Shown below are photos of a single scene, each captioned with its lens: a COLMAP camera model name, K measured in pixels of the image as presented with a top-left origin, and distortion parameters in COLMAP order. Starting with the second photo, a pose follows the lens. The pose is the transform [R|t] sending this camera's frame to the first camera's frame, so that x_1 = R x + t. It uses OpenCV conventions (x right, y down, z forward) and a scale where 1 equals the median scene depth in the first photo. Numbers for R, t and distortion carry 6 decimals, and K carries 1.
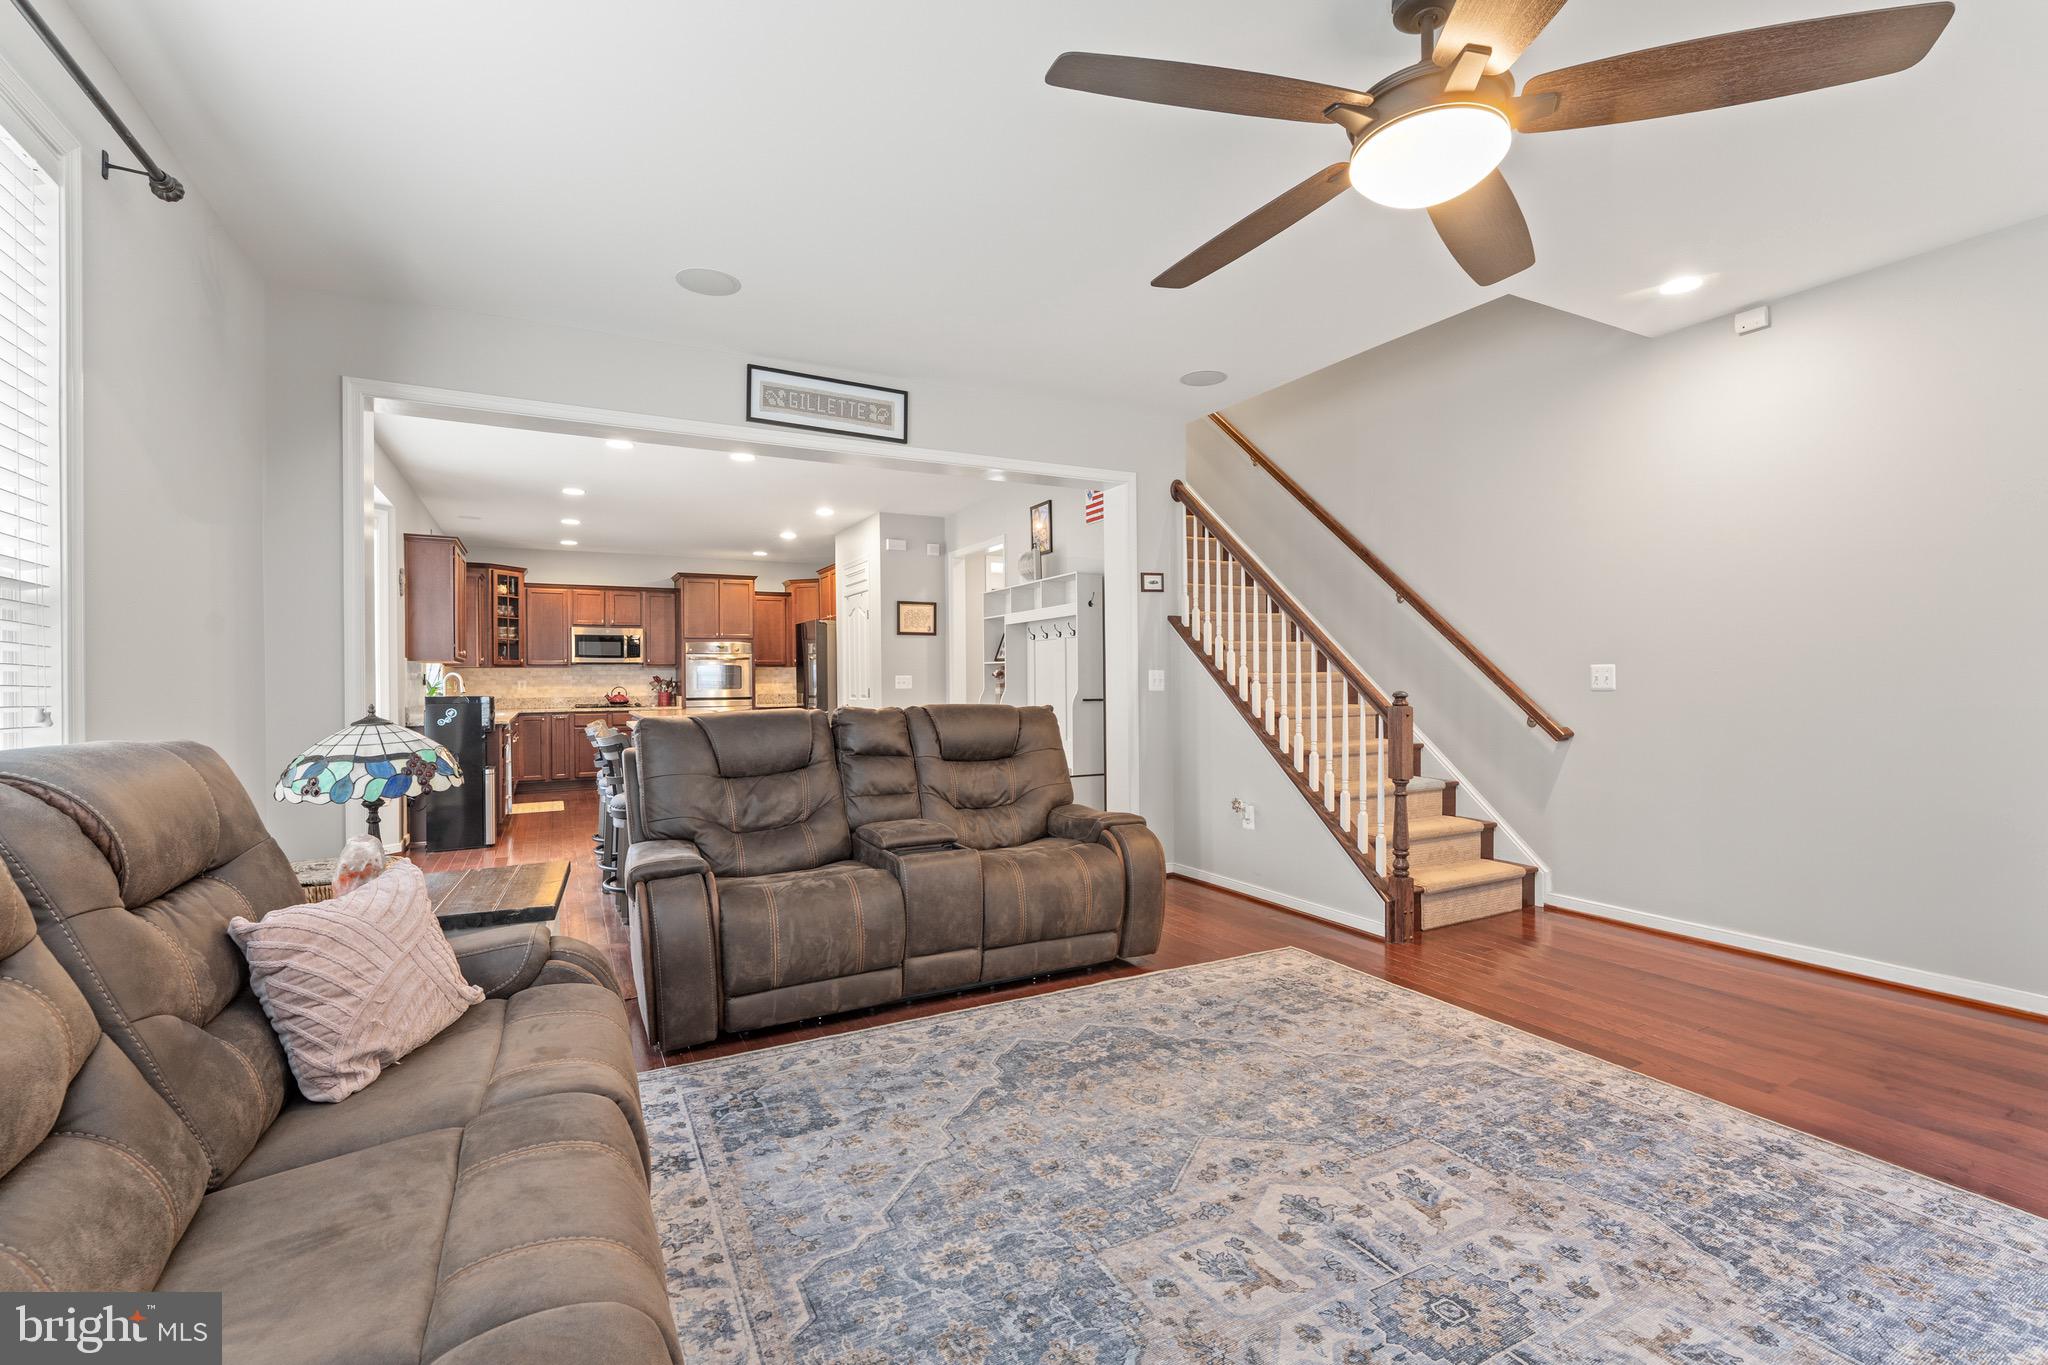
lens RADIAL K [[890.5, 0, 1021.0], [0, 890.5, 678.6], [0, 0, 1]] dist [-0.001195, -0.000201]
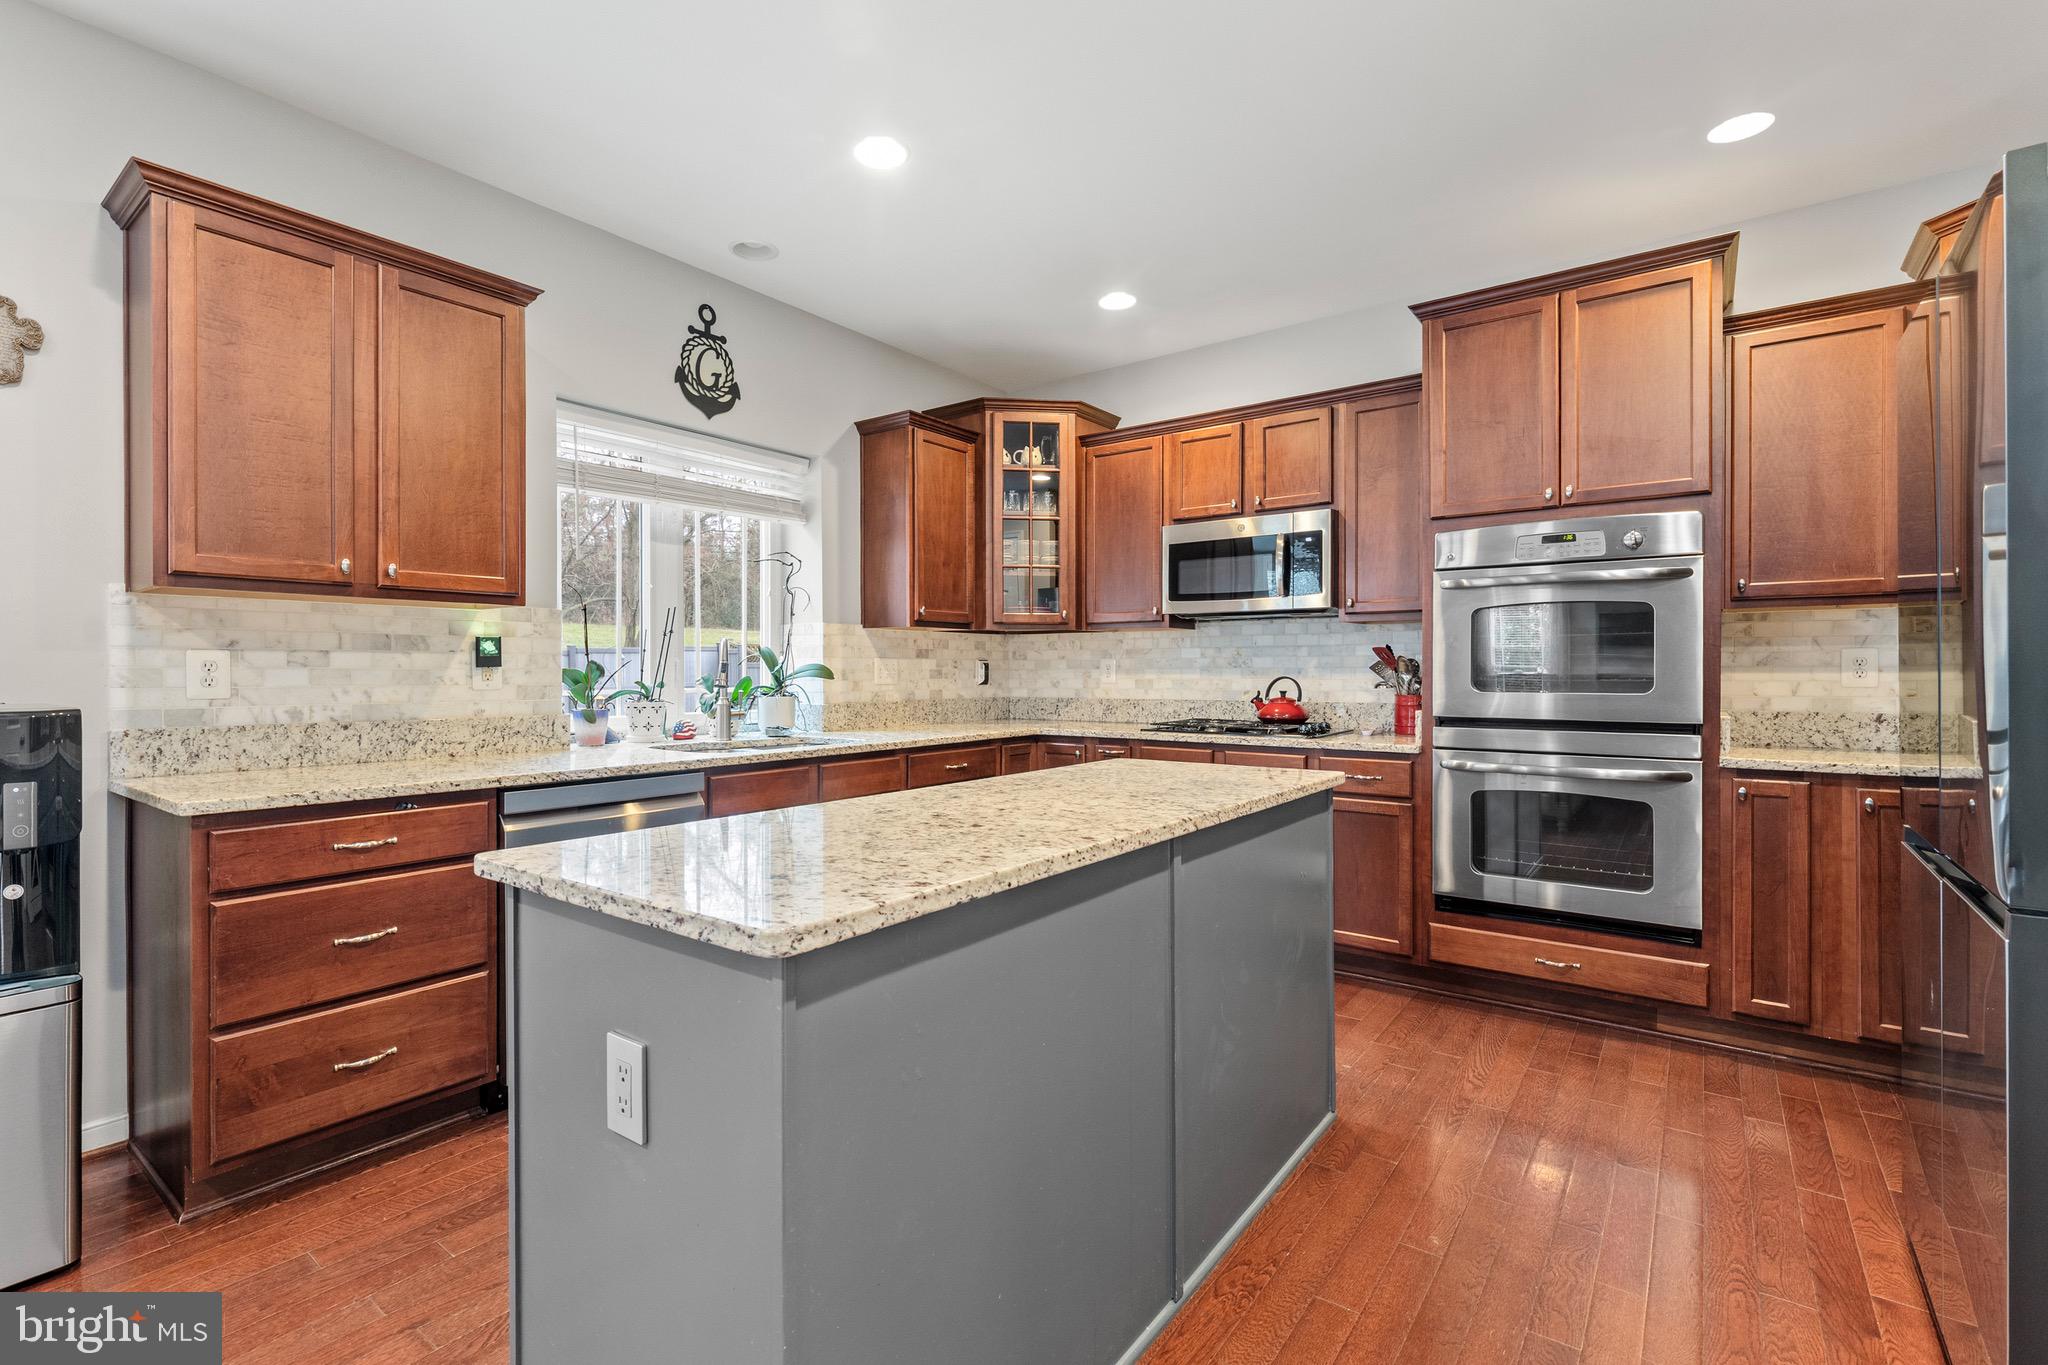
lens RADIAL K [[926.6, 0, 988.2], [0, 926.6, 672.8], [0, 0, 1]] dist [-0.001542, -0.000245]
pose [[0.419112, 0.009940, -0.907880, -0.576966], [-0.001465, 0.999946, 0.010272, 0.013223], [0.907933, -0.002976, 0.419104, 2.747966]]
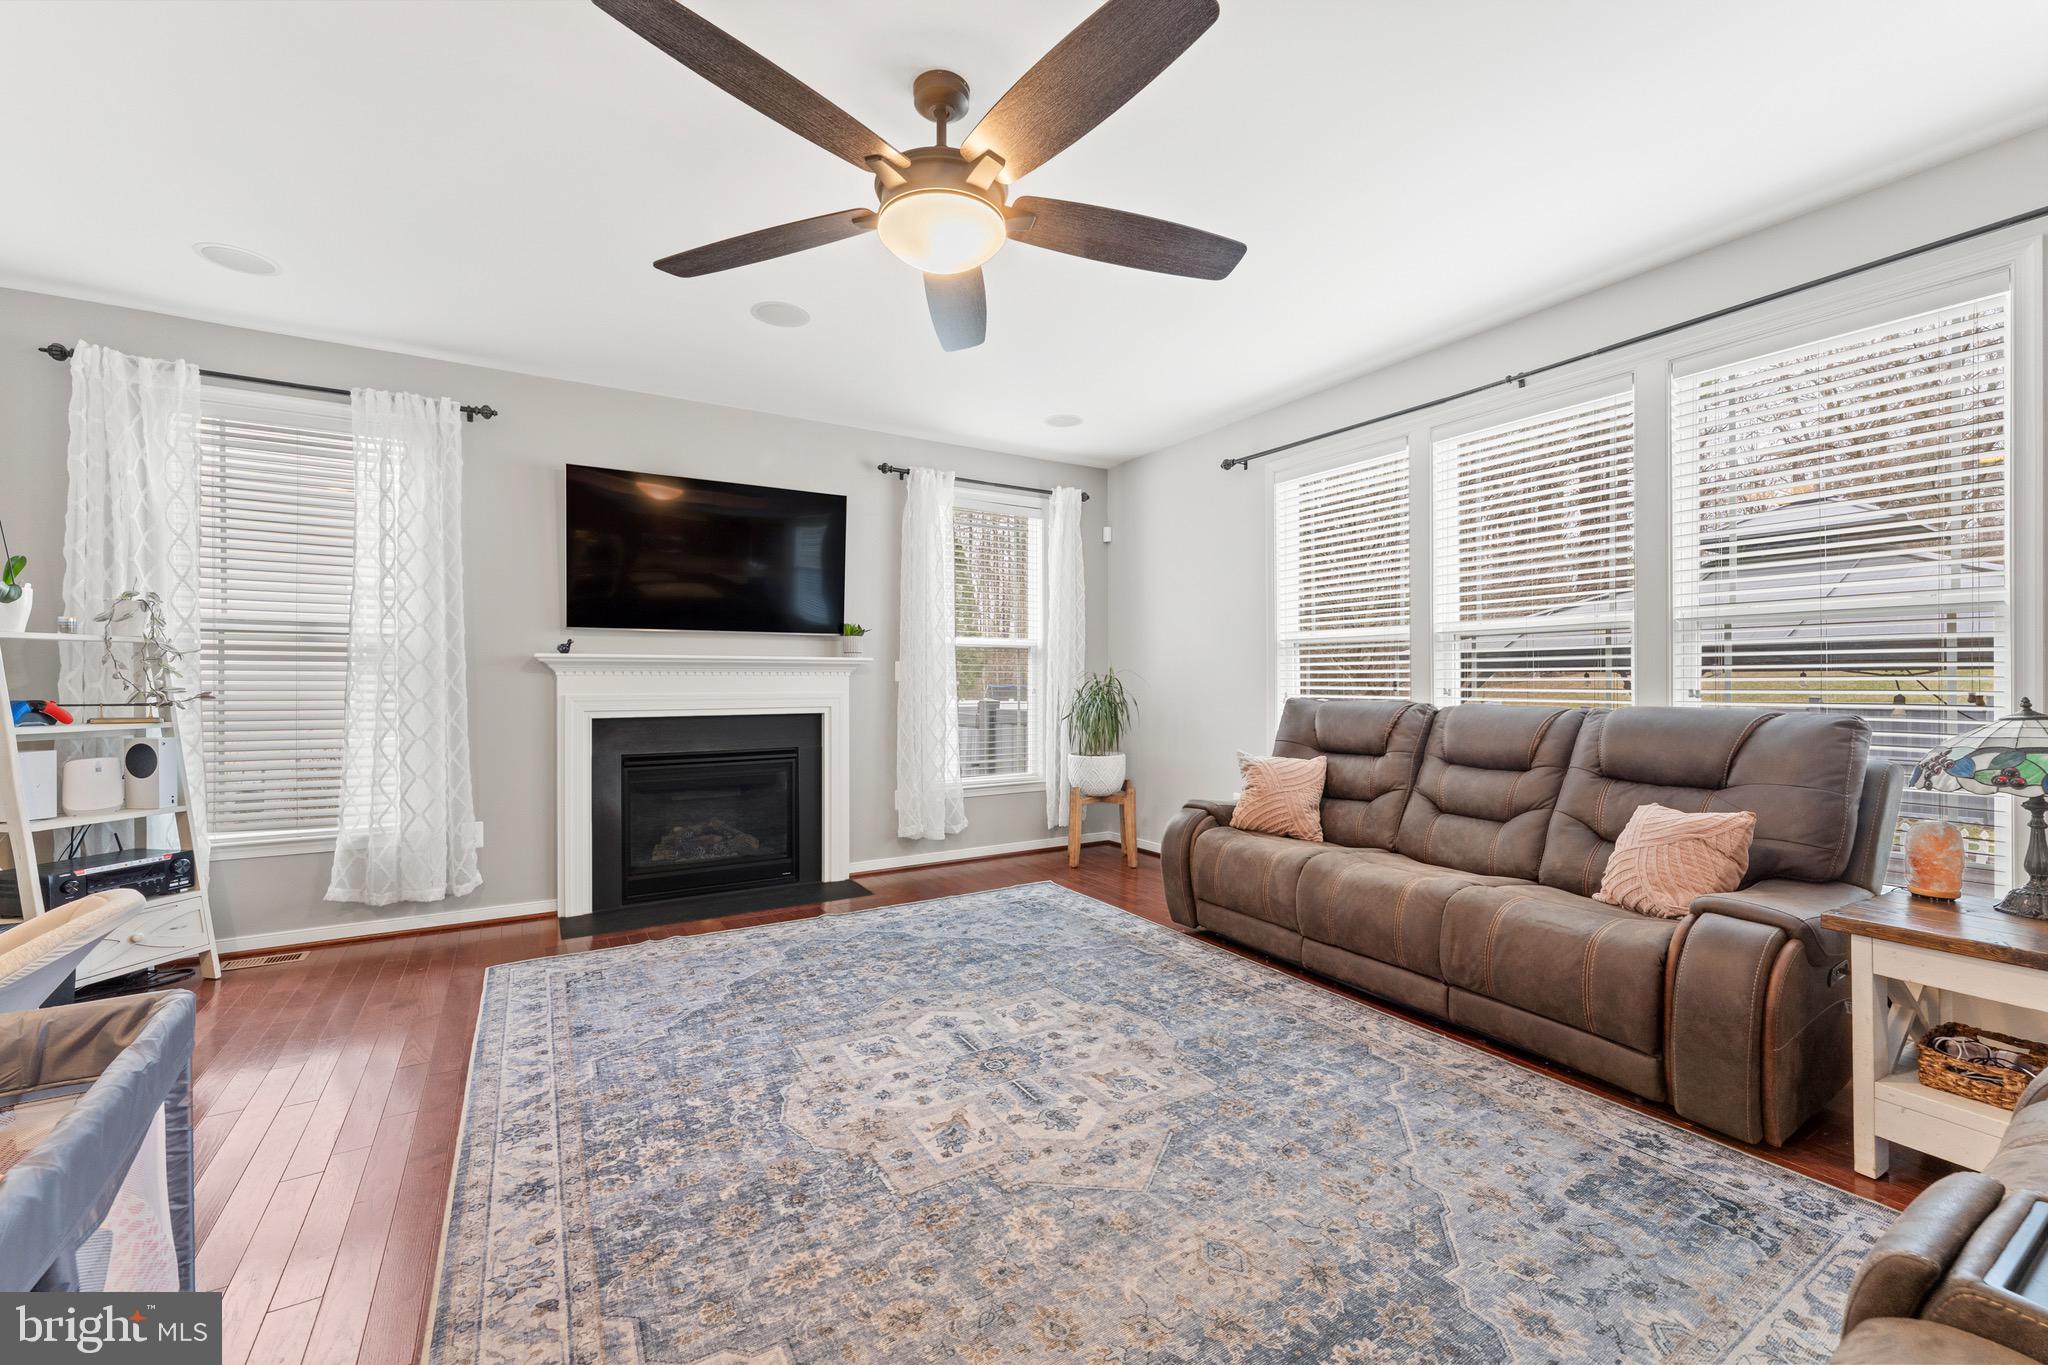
lens RADIAL K [[823.8, 0, 1024.0], [0, 823.8, 682.5], [0, 0, 1]] dist [-0.000499, -0.000543]
pose [[-0.998000, 0.009684, -0.062471, 0.309084], [0.009670, 0.999953, 0.000521, 0.001281], [0.062474, -0.000084, -0.998047, 1.511785]]
